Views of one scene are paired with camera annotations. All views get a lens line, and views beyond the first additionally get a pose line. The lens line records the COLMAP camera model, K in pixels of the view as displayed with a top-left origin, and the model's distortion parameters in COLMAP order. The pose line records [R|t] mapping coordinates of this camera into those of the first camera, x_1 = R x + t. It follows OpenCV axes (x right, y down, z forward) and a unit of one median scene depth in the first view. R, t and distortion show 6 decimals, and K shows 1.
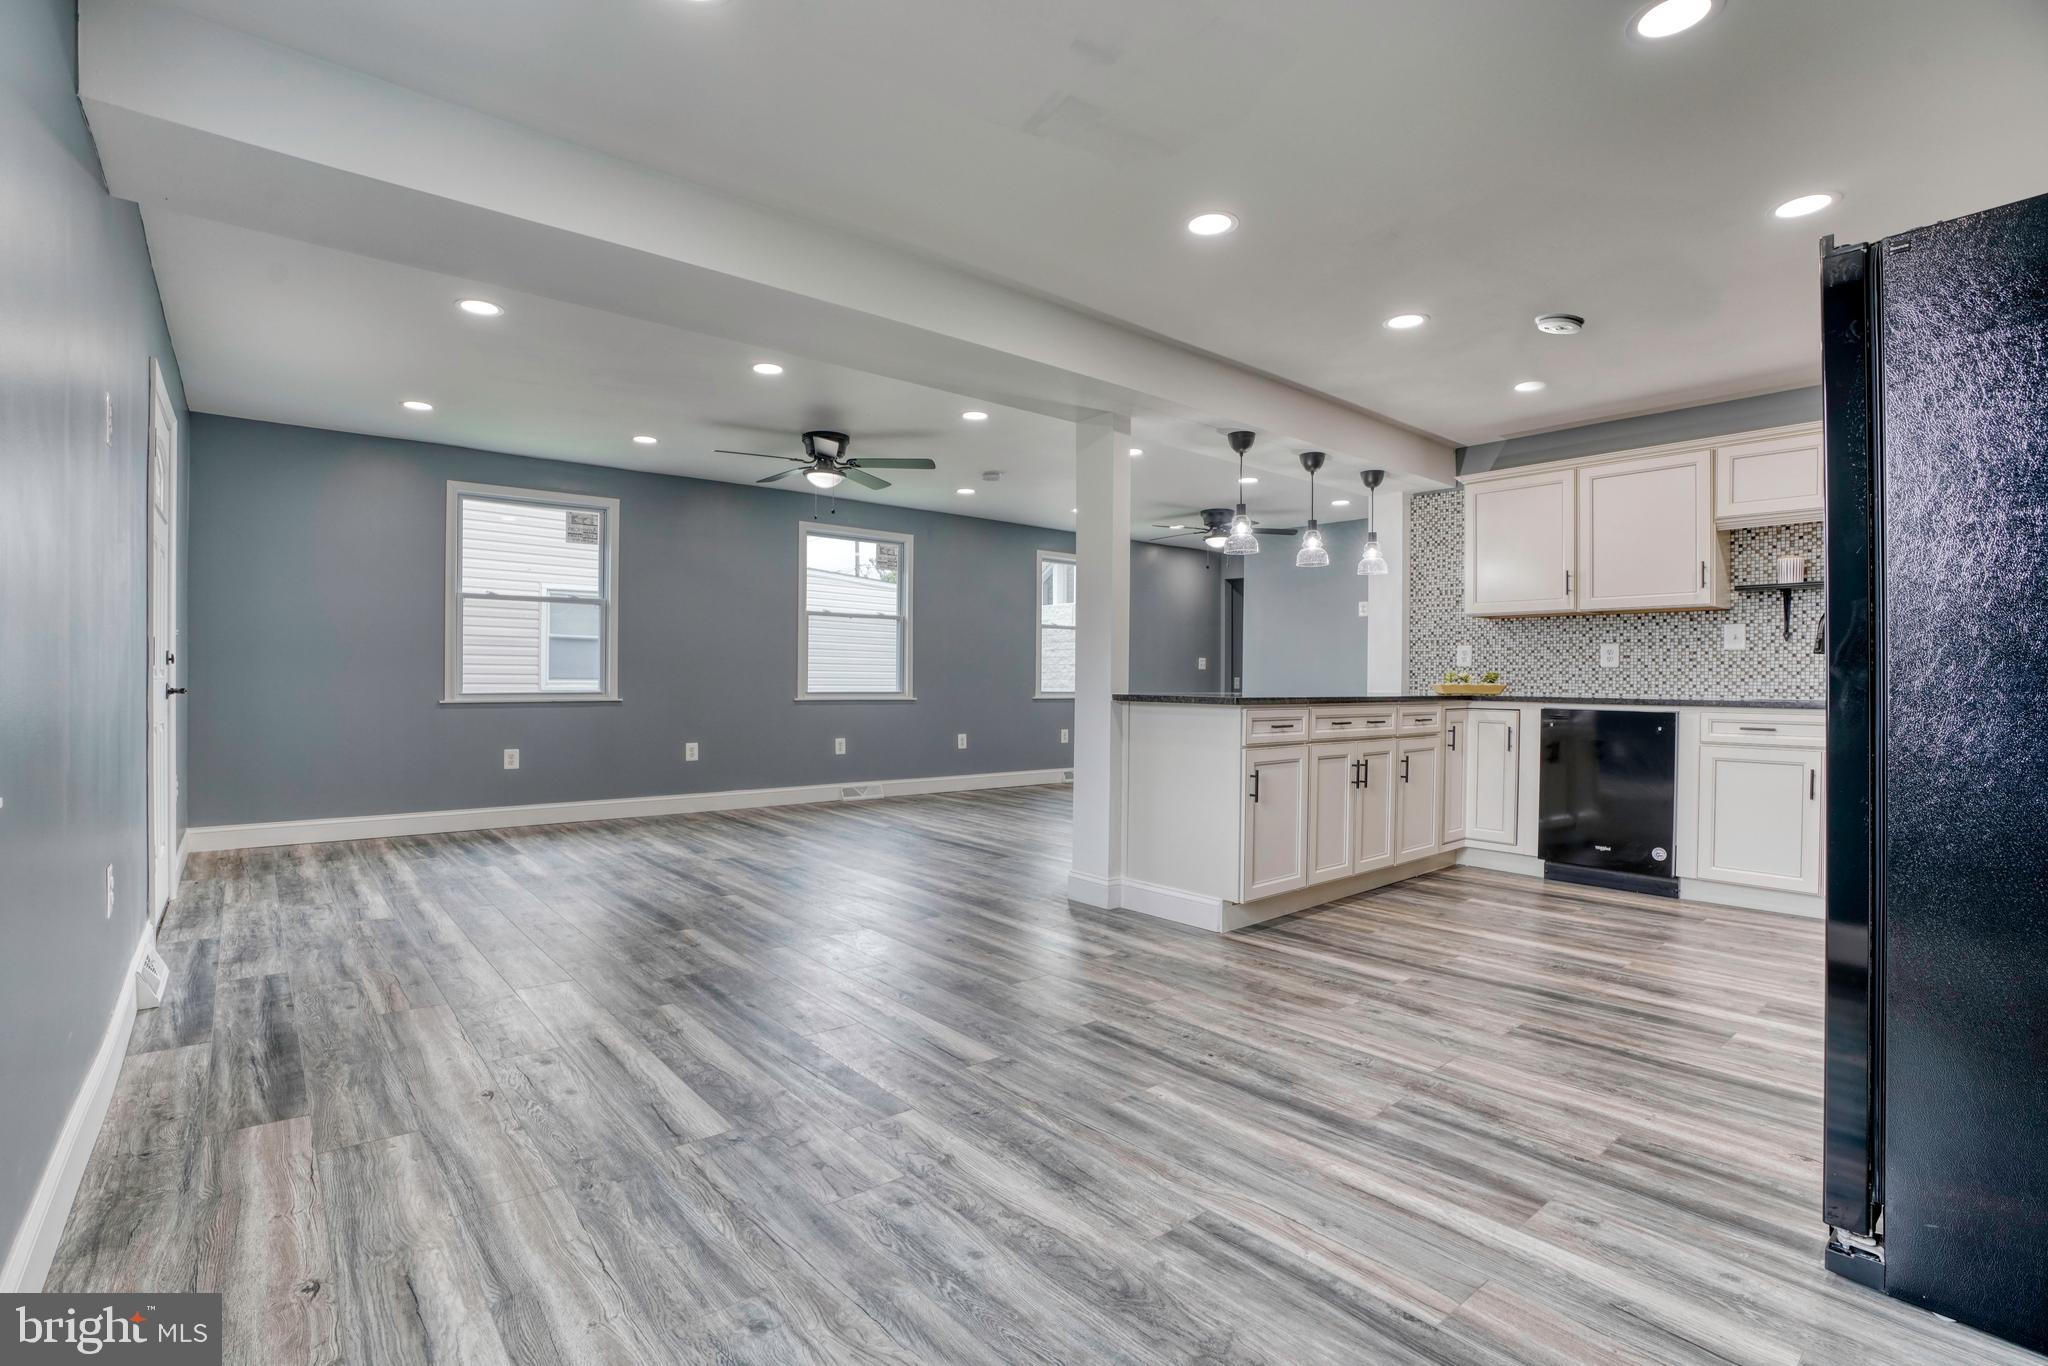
lens RADIAL K [[954.5, 0, 1014.3], [0, 954.5, 691.7], [0, 0, 1]] dist [-0.064891, 0.029492]
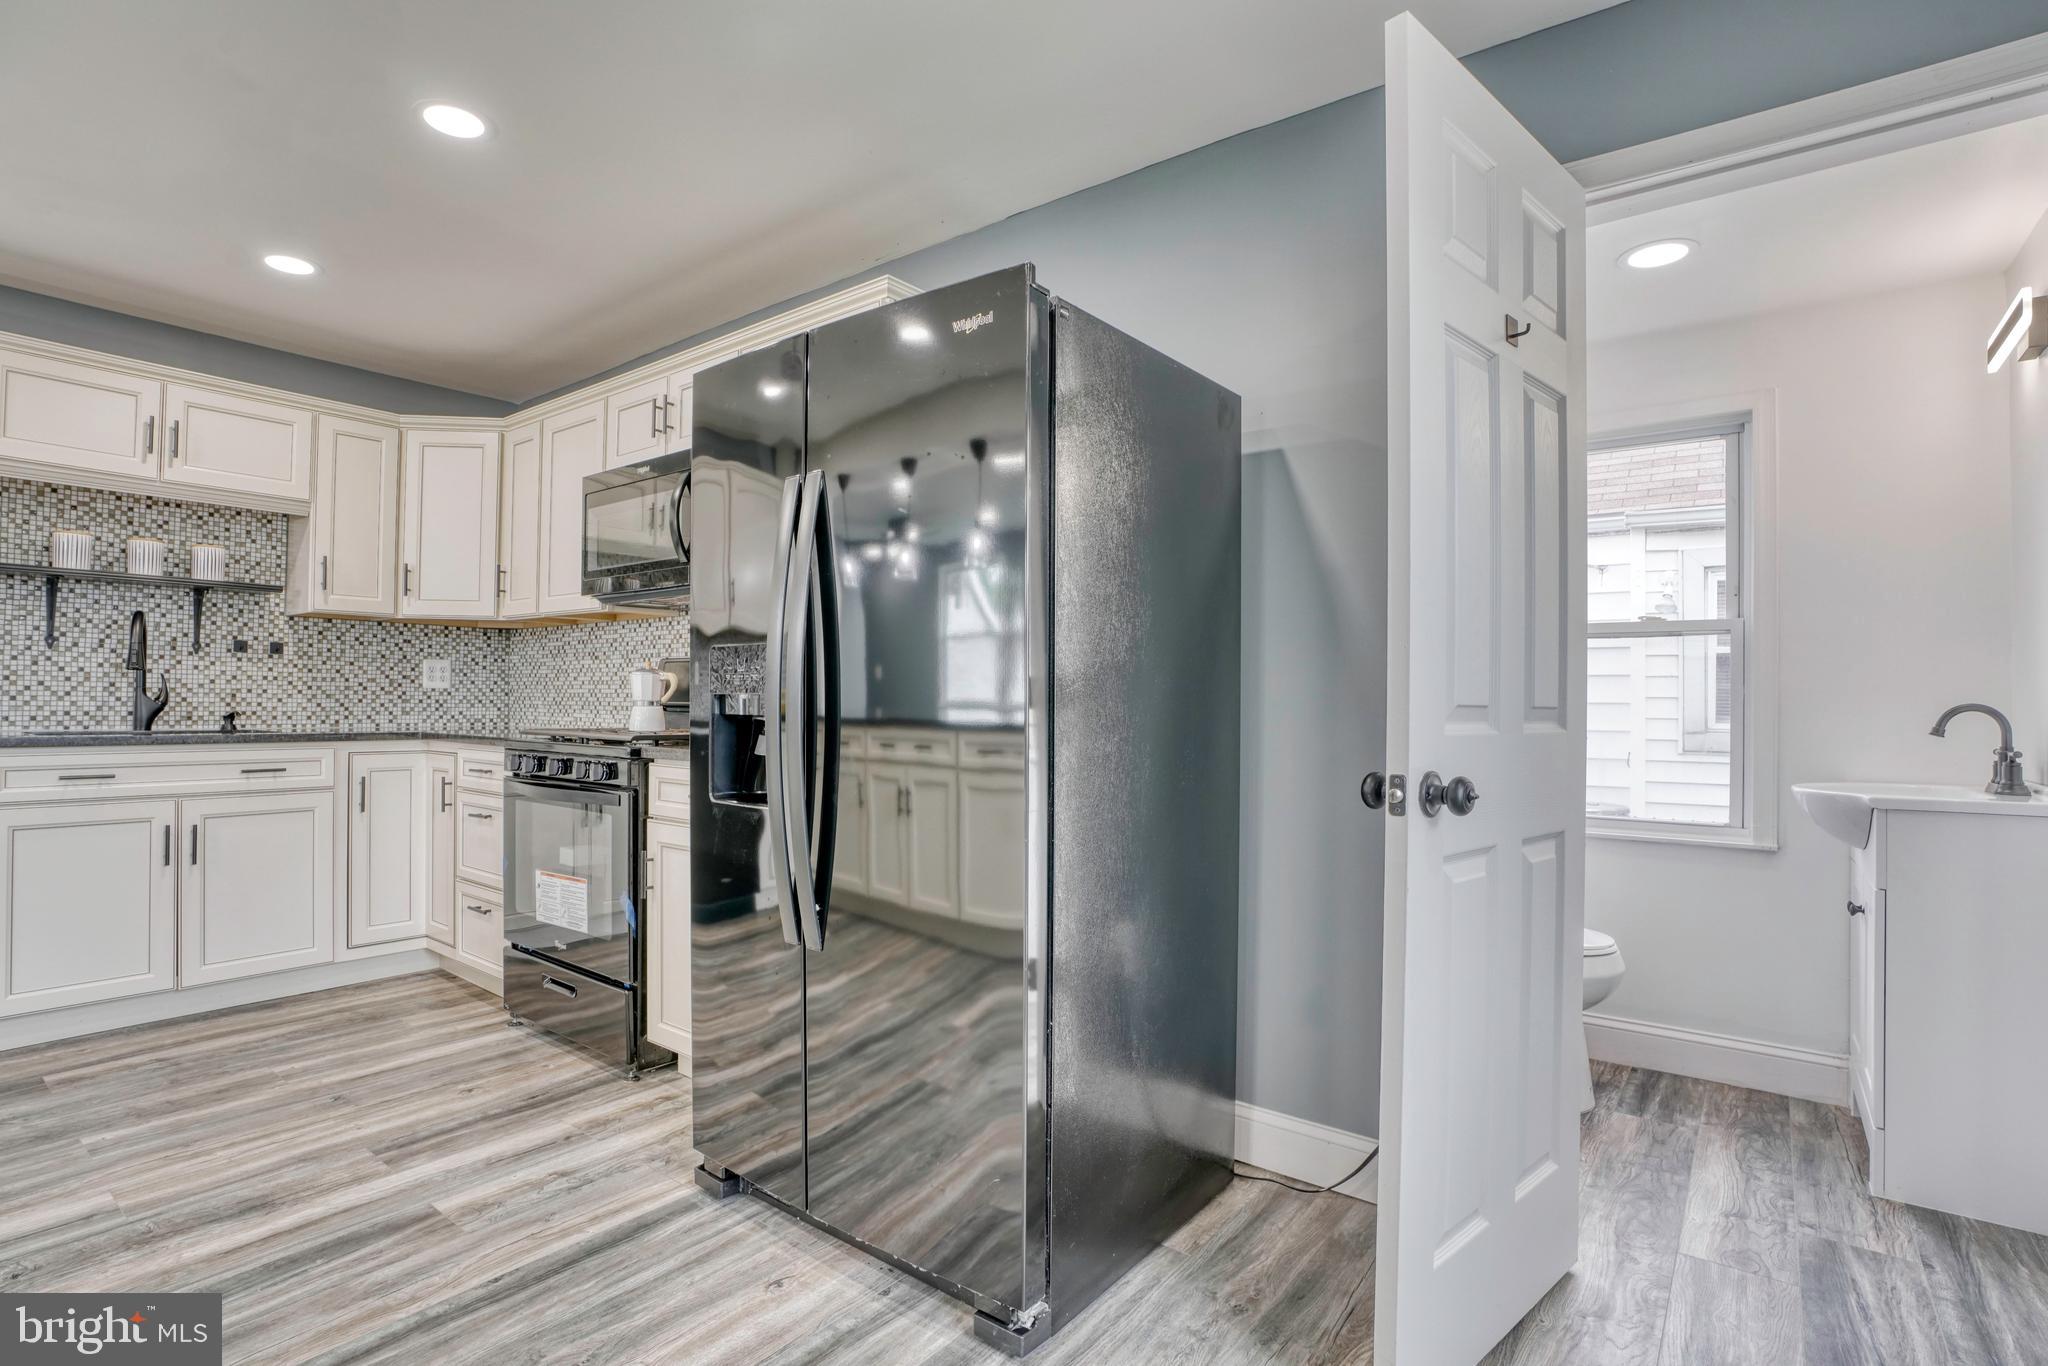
lens RADIAL K [[1004.7, 0, 1004.4], [0, 1004.7, 692.5], [0, 0, 1]] dist [-0.066046, 0.026988]
pose [[-0.191373, 0.001937, 0.981515, -0.032851], [0.001352, 0.999998, -0.001710, -0.017916], [-0.981516, 0.000999, -0.191375, 0.405345]]
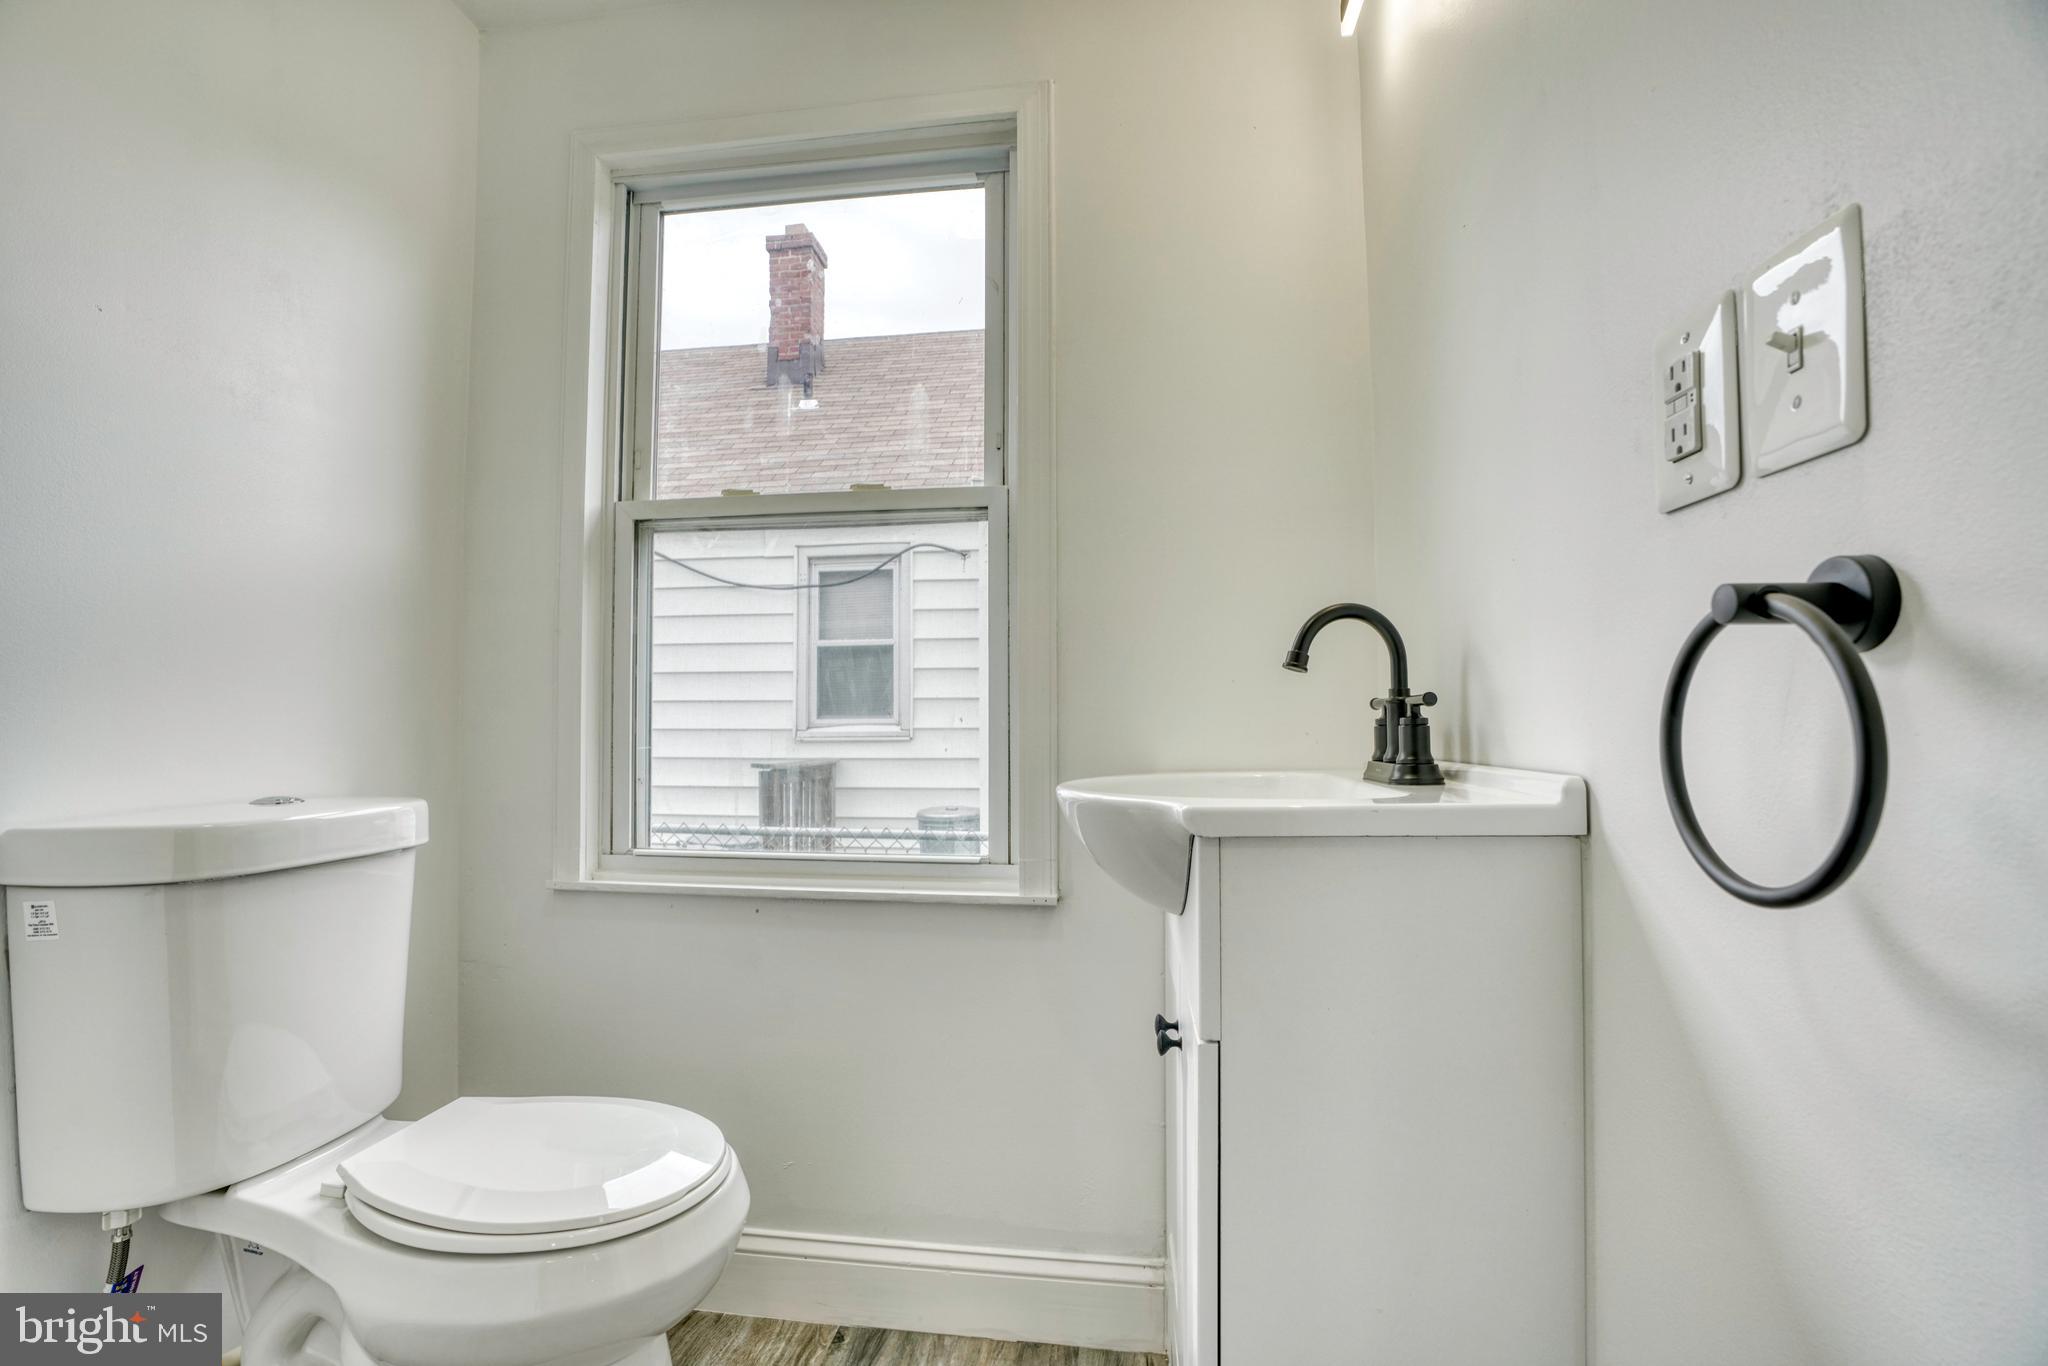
lens RADIAL K [[954.5, 0, 1014.3], [0, 954.5, 691.7], [0, 0, 1]] dist [-0.064891, 0.029492]
pose [[-0.669261, 0.019687, 0.742767, -0.005868], [0.007846, 0.999780, -0.019429, -0.014720], [-0.742986, -0.007175, -0.669268, 0.369459]]
